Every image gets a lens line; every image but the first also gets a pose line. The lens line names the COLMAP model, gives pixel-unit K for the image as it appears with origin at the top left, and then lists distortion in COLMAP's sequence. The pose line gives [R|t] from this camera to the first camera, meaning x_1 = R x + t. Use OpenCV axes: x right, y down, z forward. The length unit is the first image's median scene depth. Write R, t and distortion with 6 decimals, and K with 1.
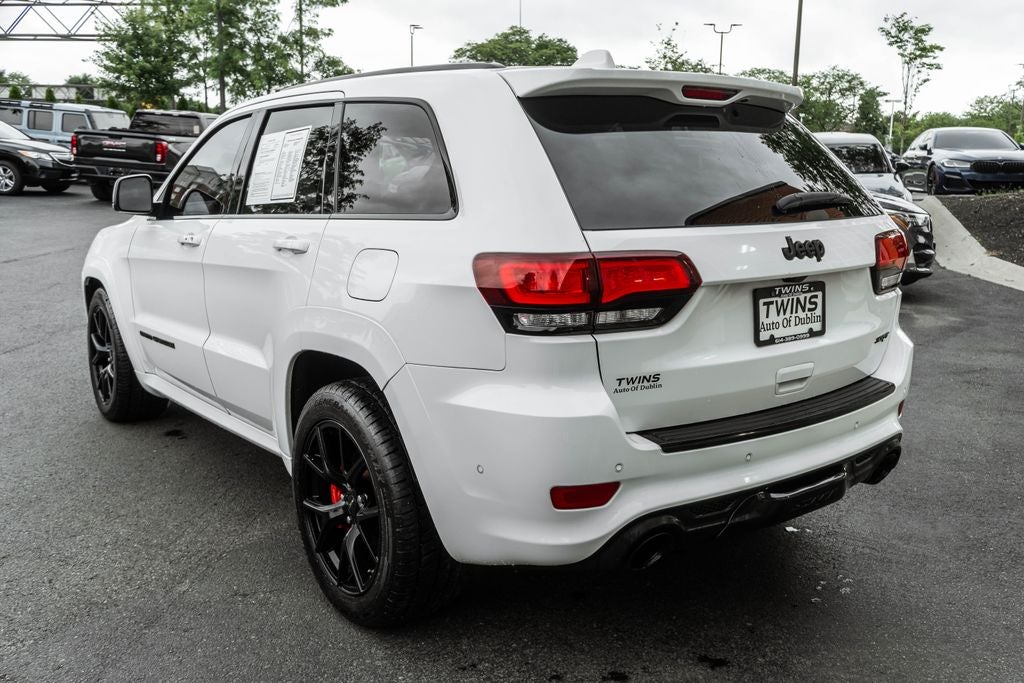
lens RADIAL K [[957.2, 0, 542.7], [0, 957.2, 343.0], [0, 0, 1]] dist [-0.006545, -0.021978]
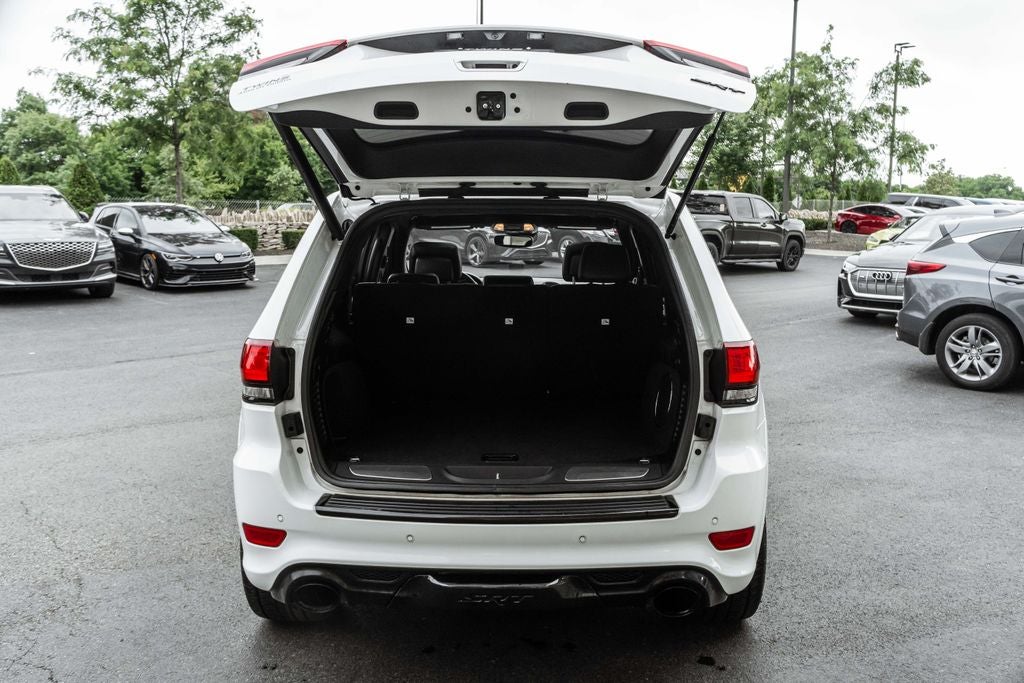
lens RADIAL K [[925.4, 0, 512.0], [0, 925.4, 341.5], [0, 0, 1]] dist [-0.007586, -0.006595]
pose [[0.770425, 0.075515, -0.633042, 0.887271], [-0.118516, 0.992616, -0.025828, -0.083531], [0.626418, 0.094924, 0.773686, 0.219283]]
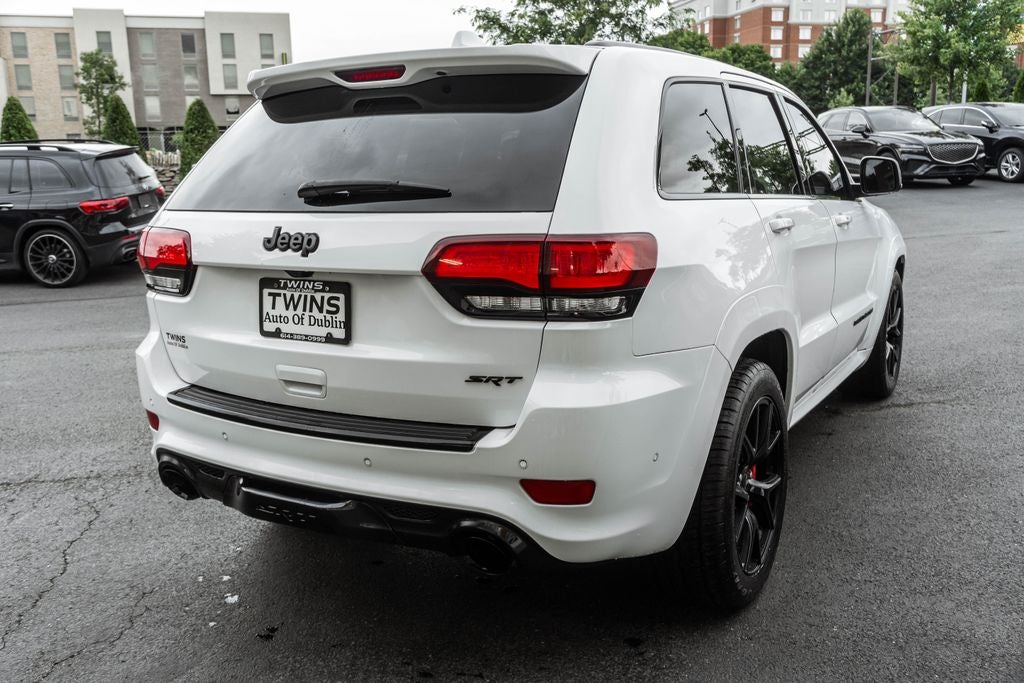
lens RADIAL K [[925.4, 0, 512.0], [0, 925.4, 341.5], [0, 0, 1]] dist [-0.007586, -0.006595]
pose [[0.347201, 0.165070, -0.923149, 1.141064], [-0.149462, 0.981544, 0.119299, -0.136453], [0.925804, 0.096555, 0.365464, 0.847075]]
